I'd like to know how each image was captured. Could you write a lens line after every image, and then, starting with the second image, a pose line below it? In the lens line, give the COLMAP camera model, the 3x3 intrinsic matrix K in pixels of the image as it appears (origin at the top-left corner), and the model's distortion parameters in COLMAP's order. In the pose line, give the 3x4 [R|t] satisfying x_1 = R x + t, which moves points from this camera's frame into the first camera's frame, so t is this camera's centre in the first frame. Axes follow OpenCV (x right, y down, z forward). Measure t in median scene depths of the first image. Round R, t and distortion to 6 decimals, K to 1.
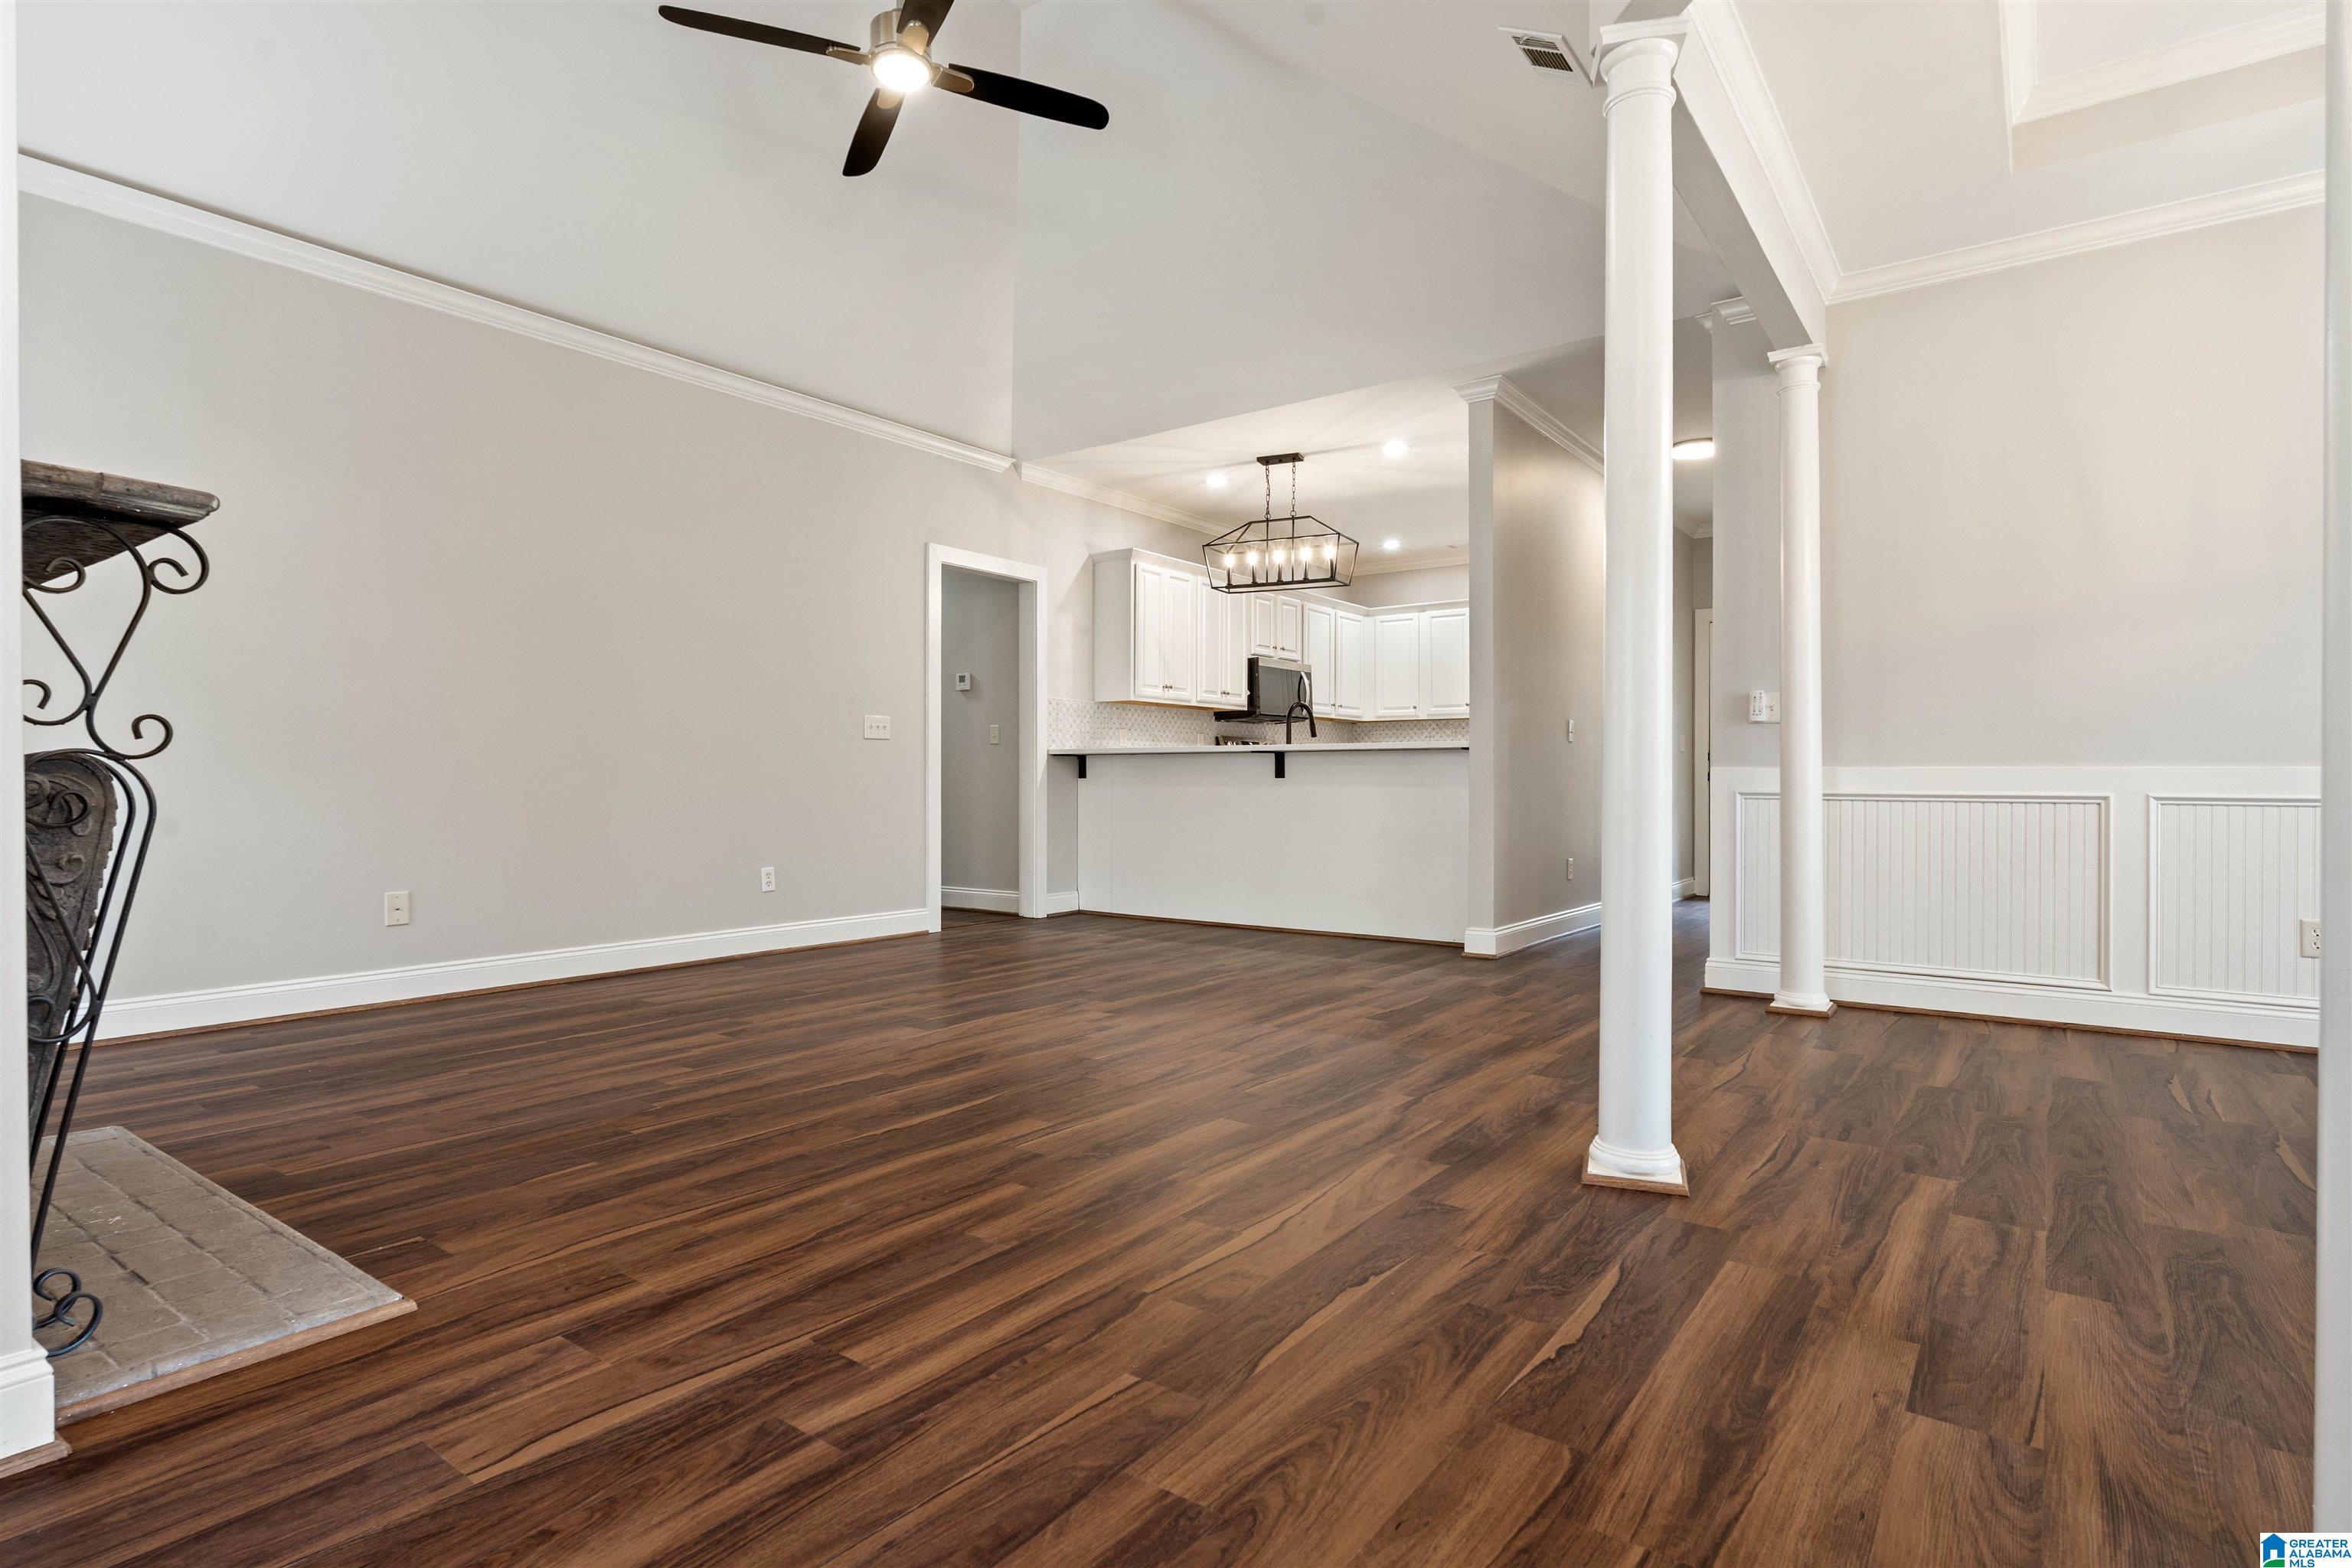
lens RADIAL K [[1206.9, 0, 1176.0], [0, 1206.9, 784.0], [0, 0, 1]] dist [-0.000002, -0.000712]
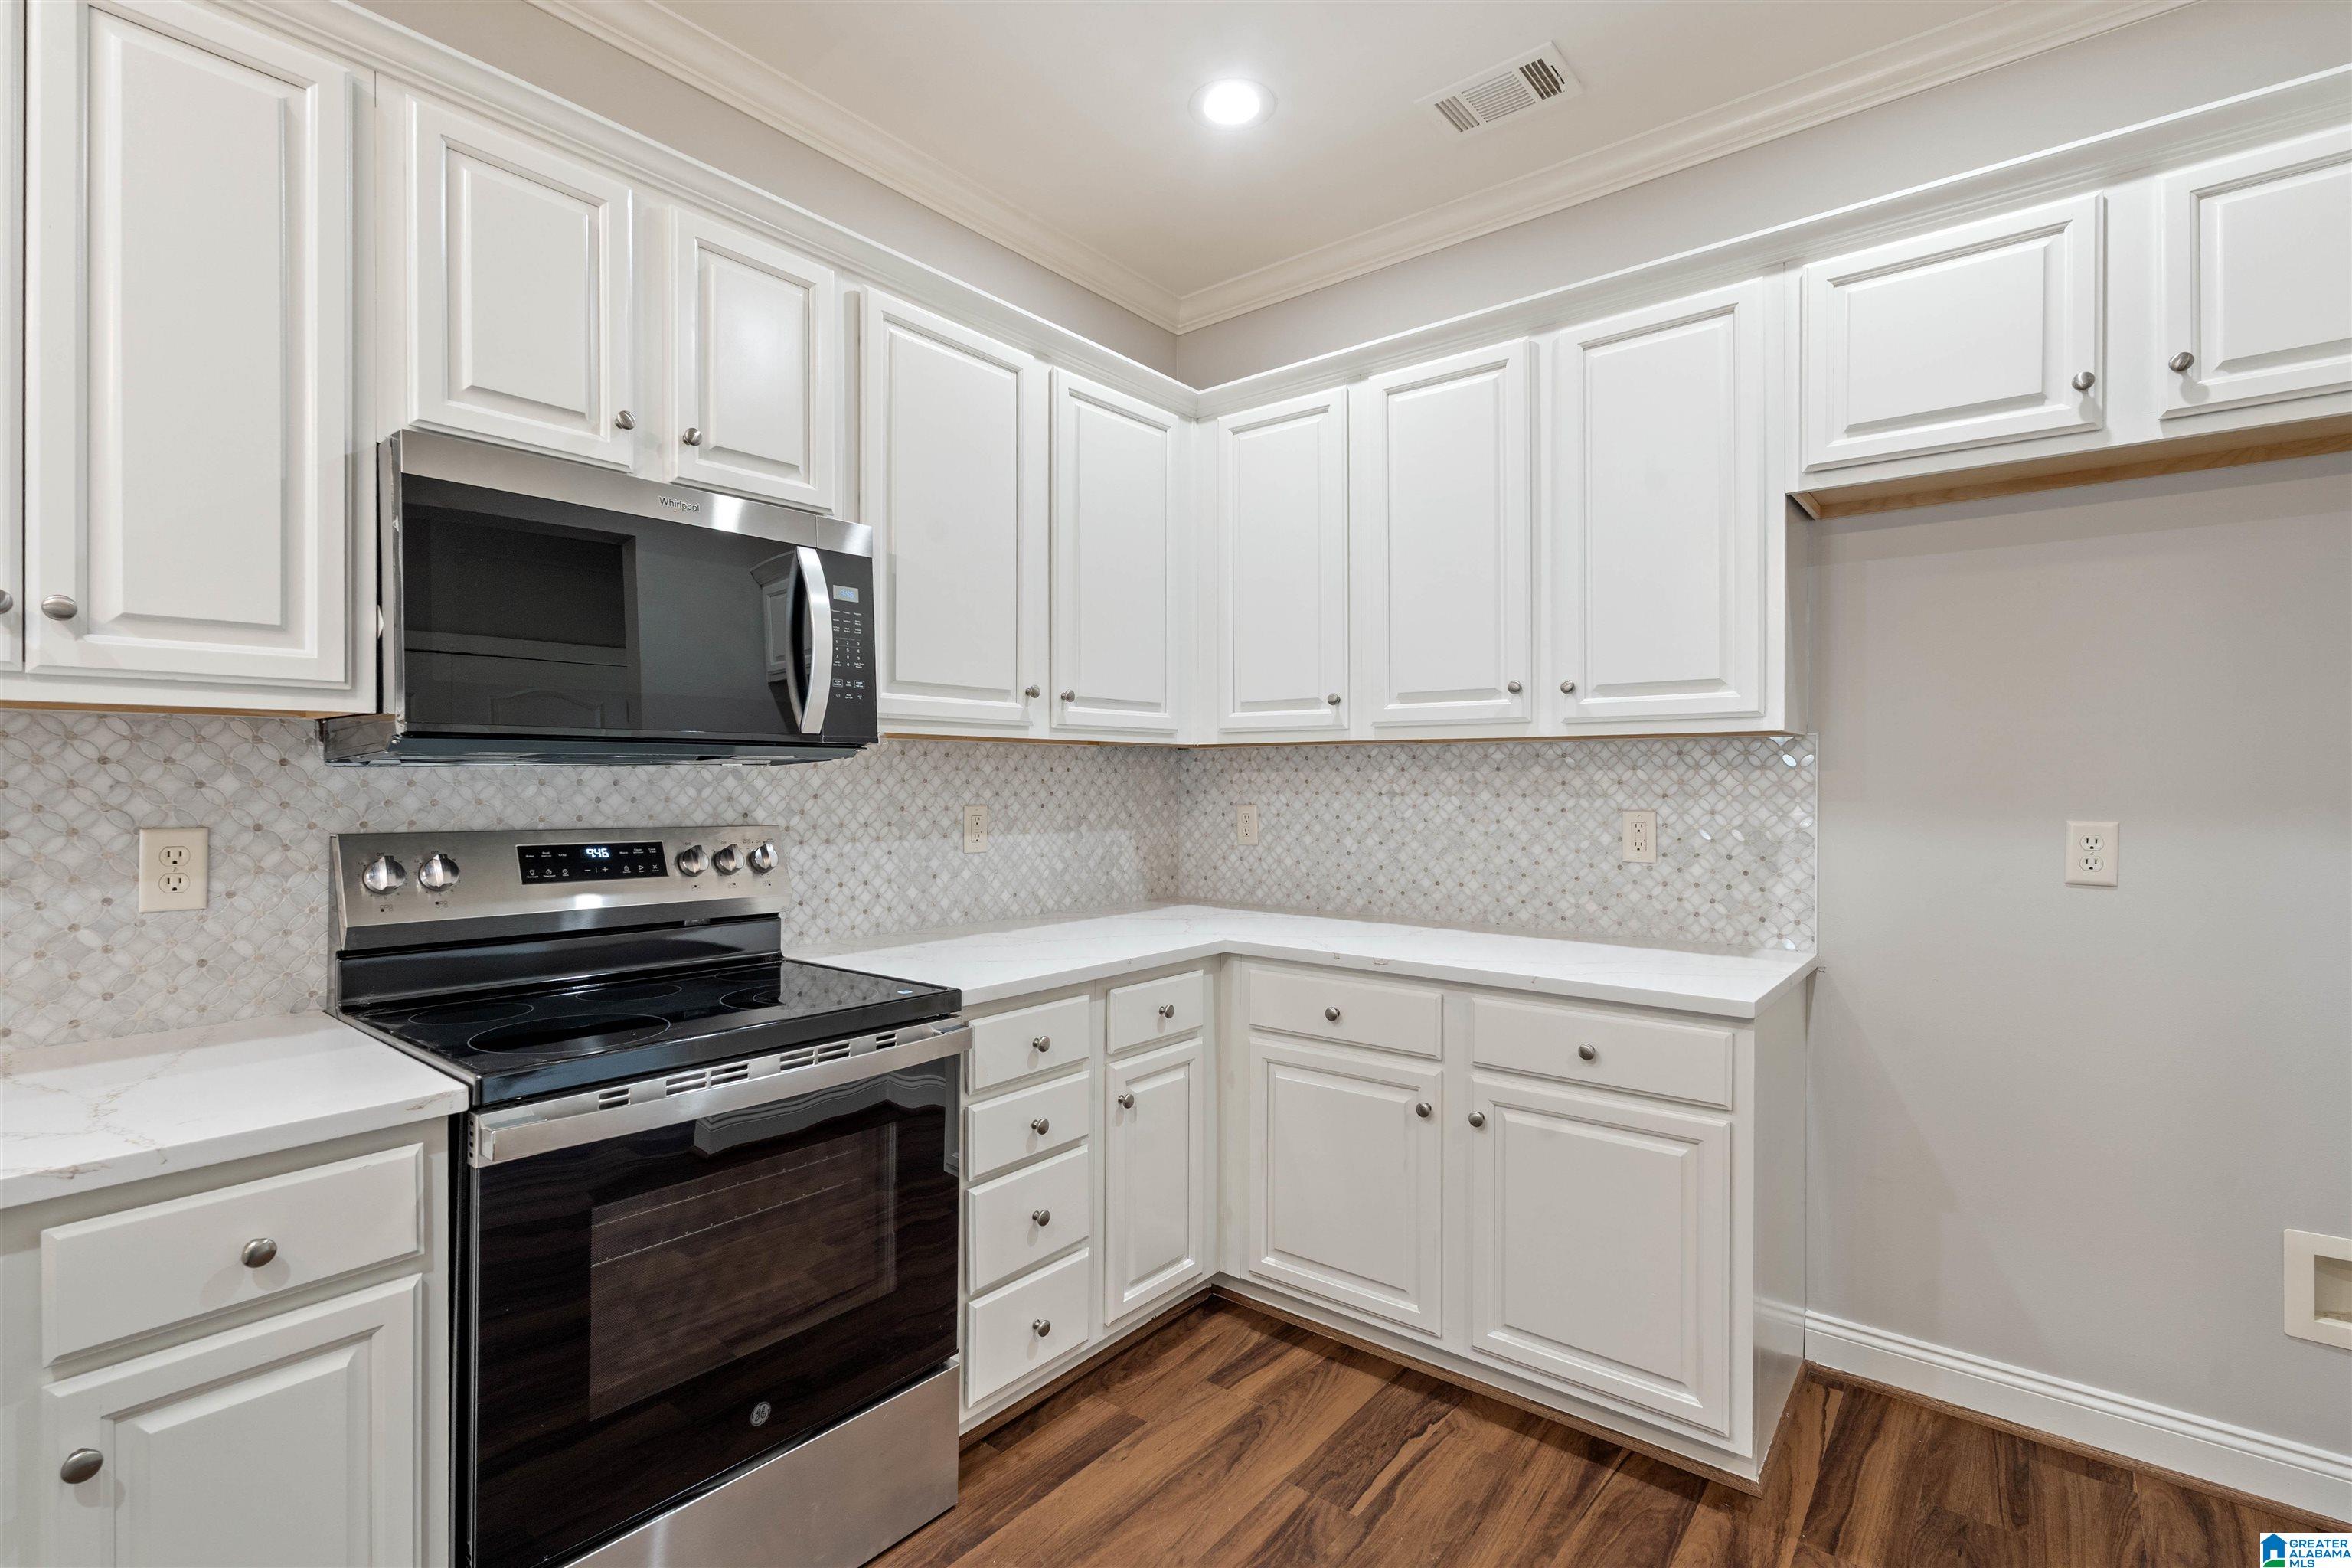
lens RADIAL K [[1101.2, 0, 1176.0], [0, 1101.2, 784.0], [0, 0, 1]] dist [0.001603, 0.000092]
pose [[0.998867, -0.008087, -0.046889, 0.240985], [0.007899, 0.999960, -0.004204, -0.059207], [0.046921, 0.003829, 0.998891, 1.023221]]
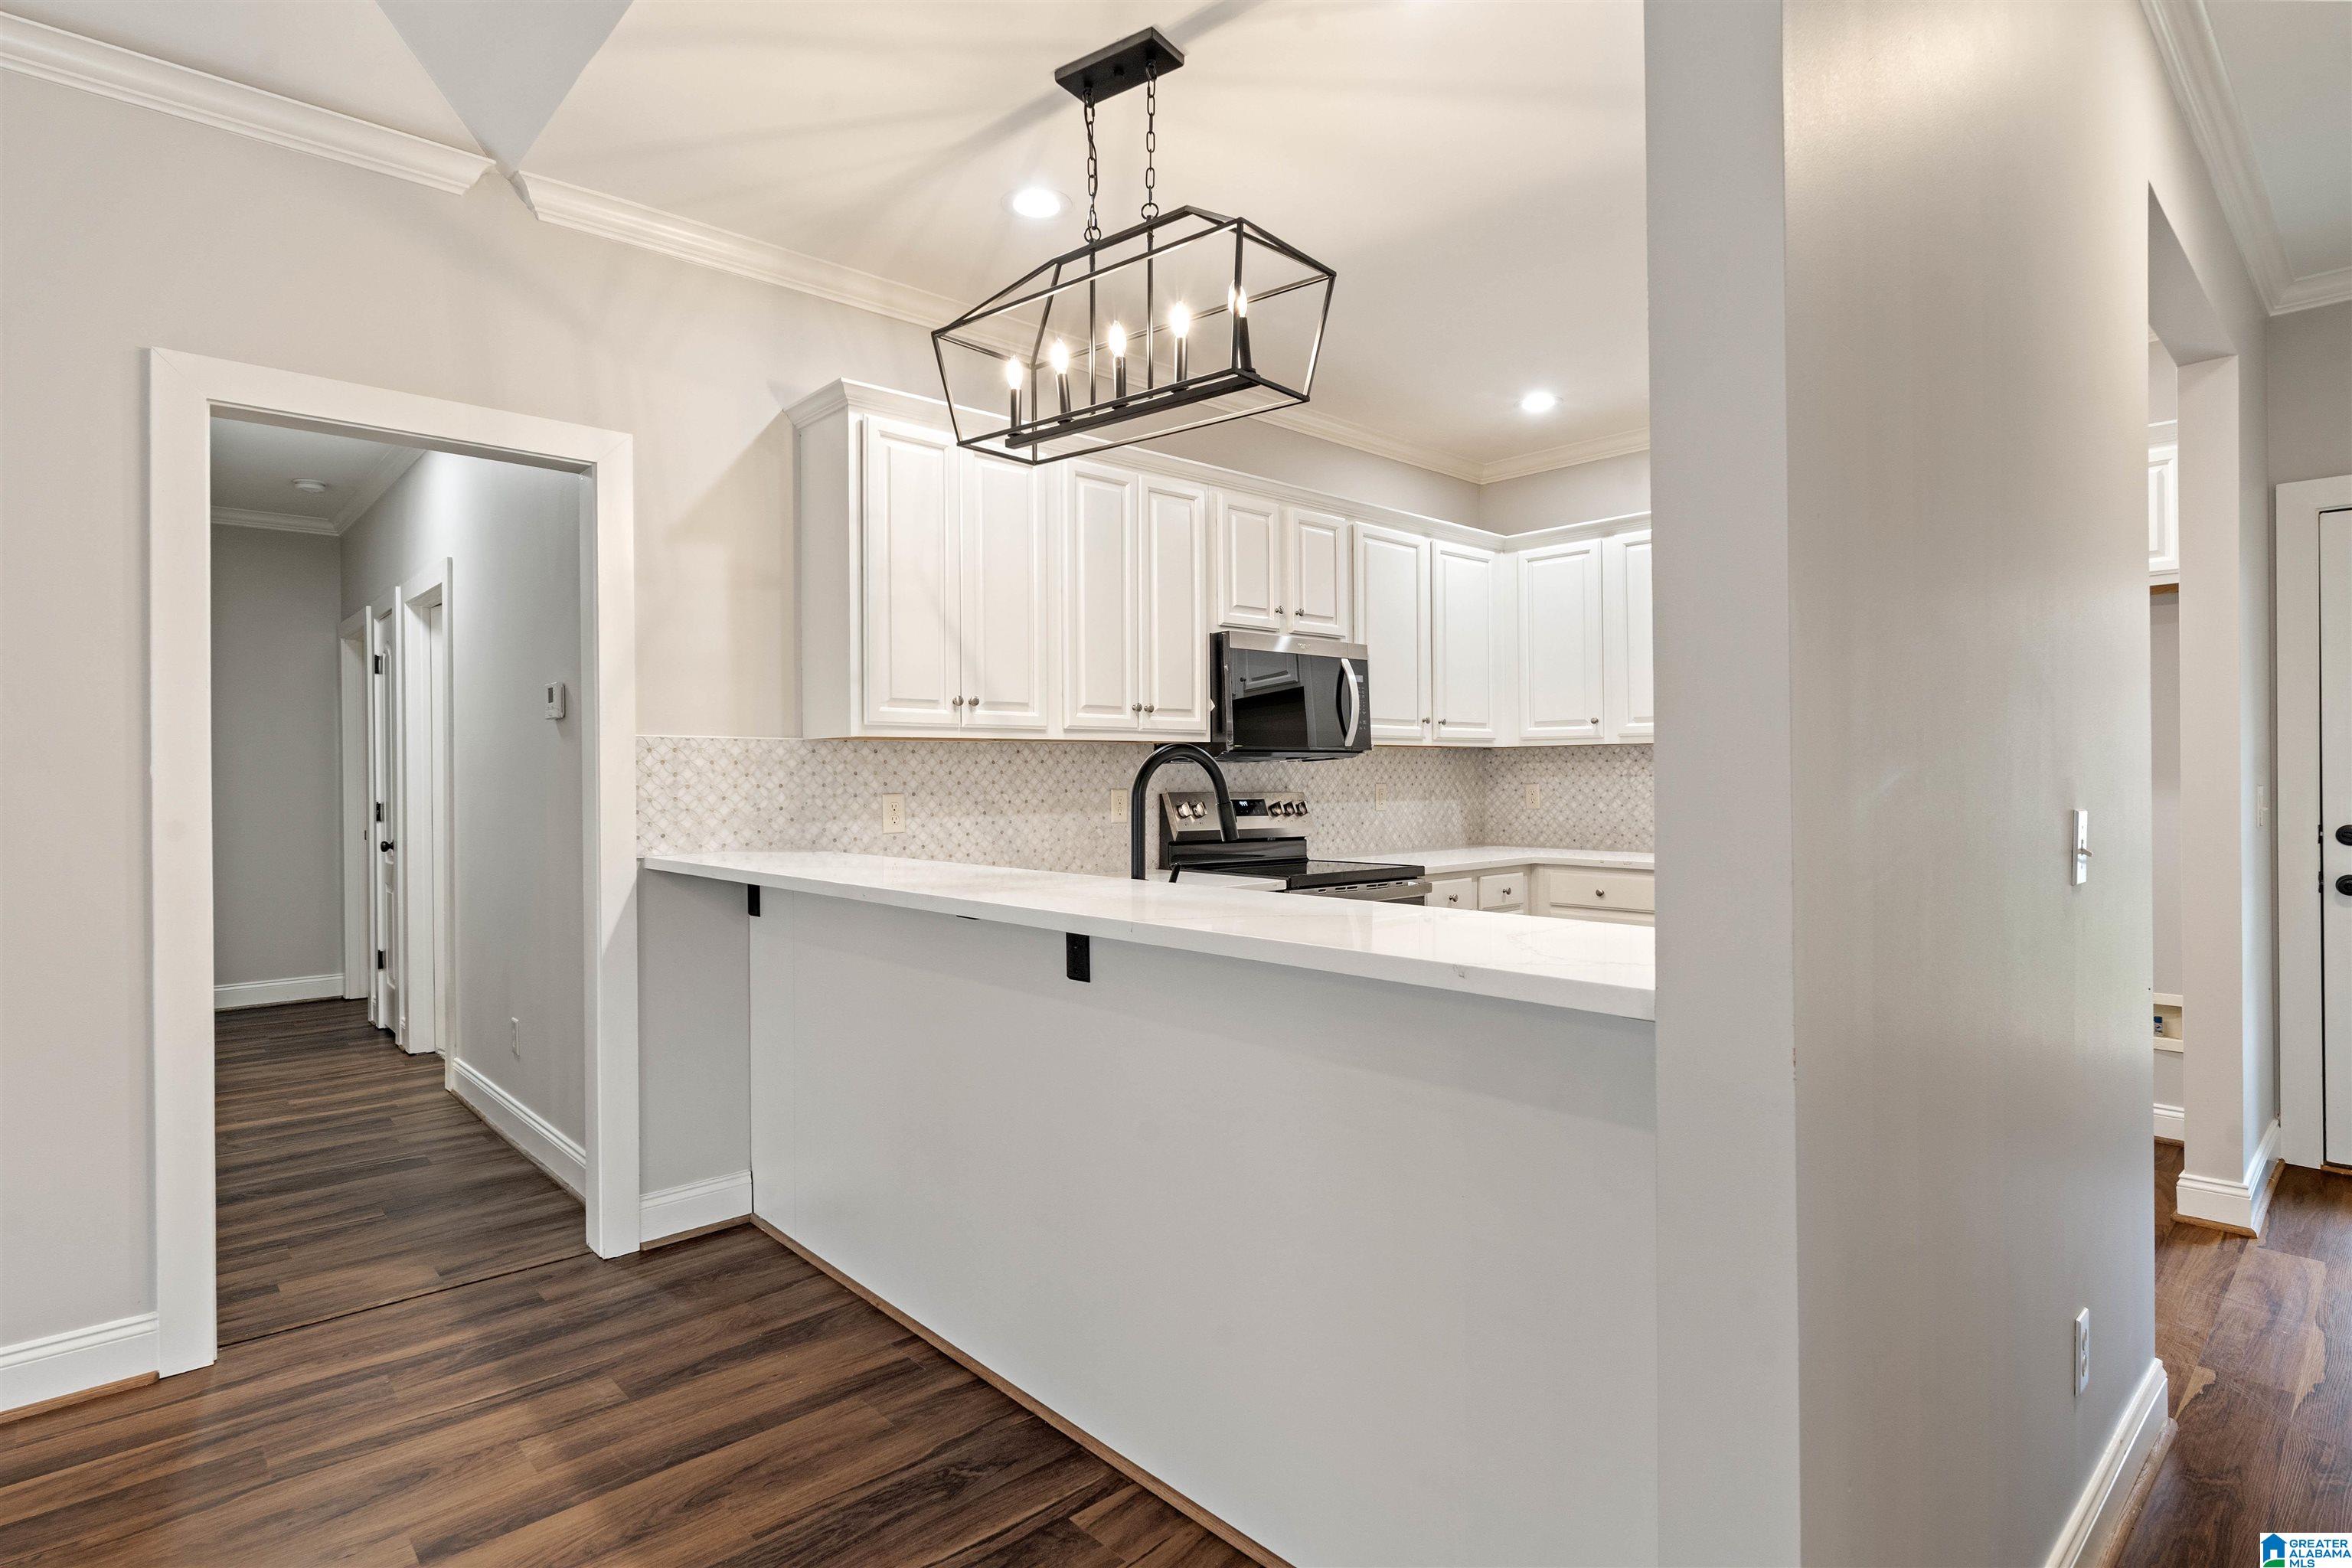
lens RADIAL K [[1206.9, 0, 1176.0], [0, 1206.9, 784.0], [0, 0, 1]] dist [-0.000002, -0.000712]
pose [[0.981137, -0.014894, -0.192738, 0.170432], [0.014605, 0.999889, -0.002918, -0.053144], [0.192760, 0.000048, 0.981246, 0.646489]]
